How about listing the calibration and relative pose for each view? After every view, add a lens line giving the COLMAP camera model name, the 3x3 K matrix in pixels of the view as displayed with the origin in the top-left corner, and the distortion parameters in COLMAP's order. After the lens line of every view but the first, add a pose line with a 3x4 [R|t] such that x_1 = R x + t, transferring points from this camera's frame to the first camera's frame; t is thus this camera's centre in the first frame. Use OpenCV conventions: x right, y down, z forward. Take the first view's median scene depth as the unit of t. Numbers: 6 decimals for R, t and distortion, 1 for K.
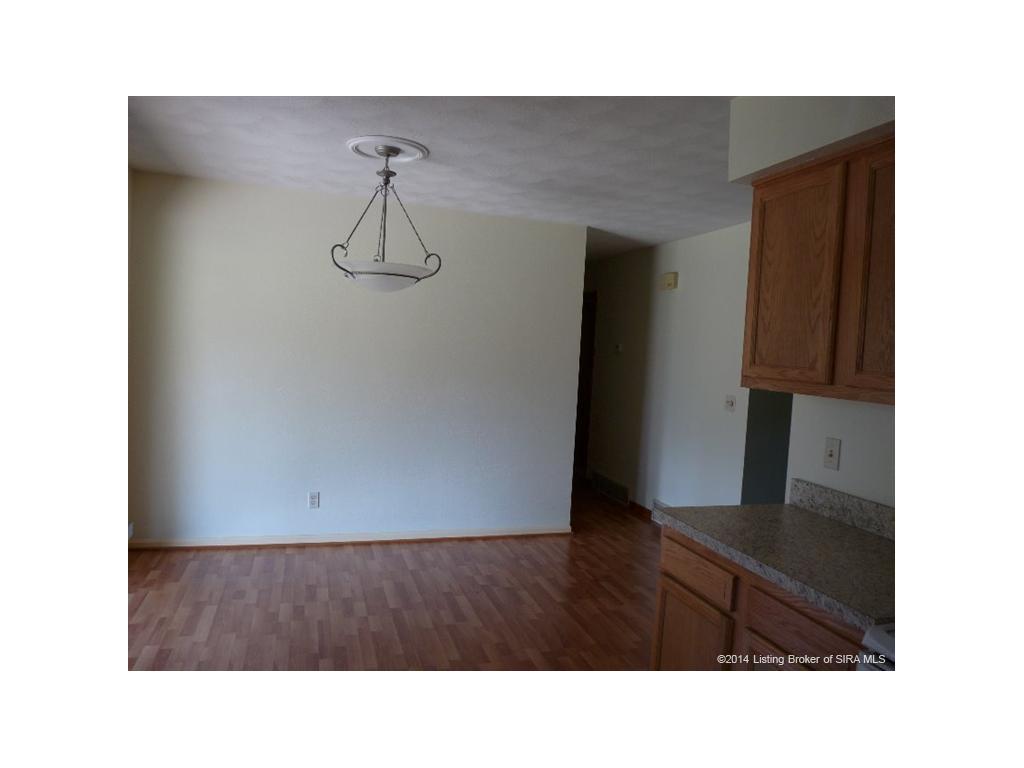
lens RADIAL K [[622.4, 0, 512.0], [0, 622.4, 384.0], [0, 0, 1]] dist [-0.009392, -0.002837]
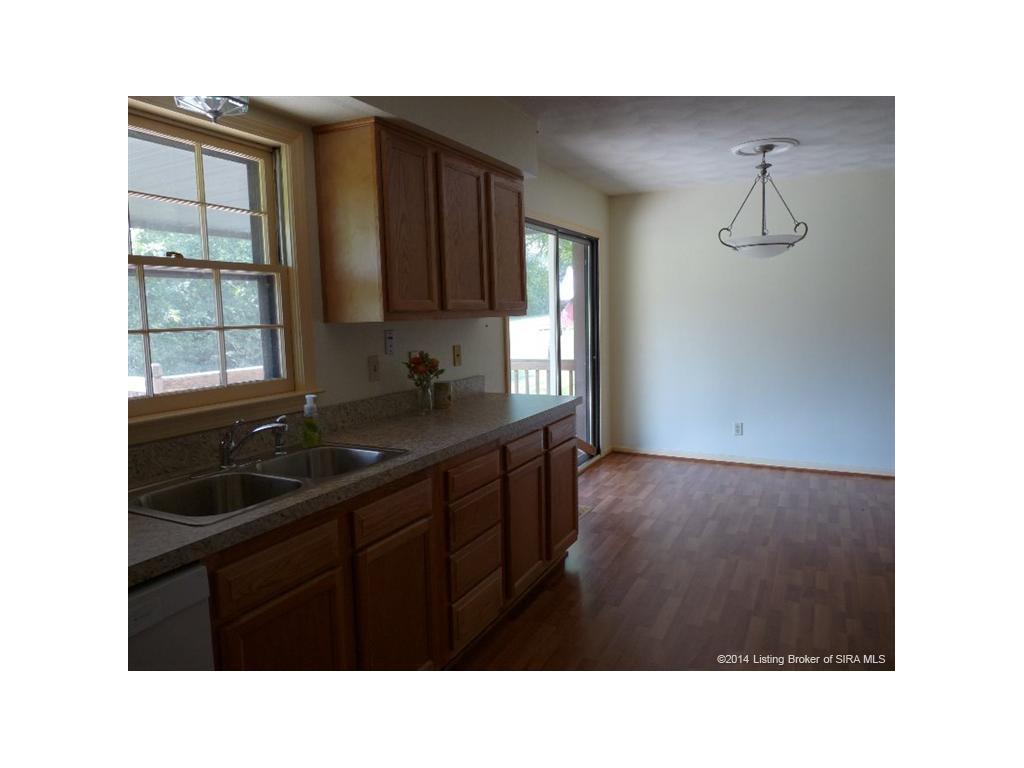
lens RADIAL K [[622.4, 0, 512.0], [0, 622.4, 384.0], [0, 0, 1]] dist [-0.009392, -0.002837]
pose [[0.720368, 0.012616, -0.693477, 0.313463], [0.020936, 0.998983, 0.039922, 0.051164], [0.693276, -0.043277, 0.719372, -0.305337]]
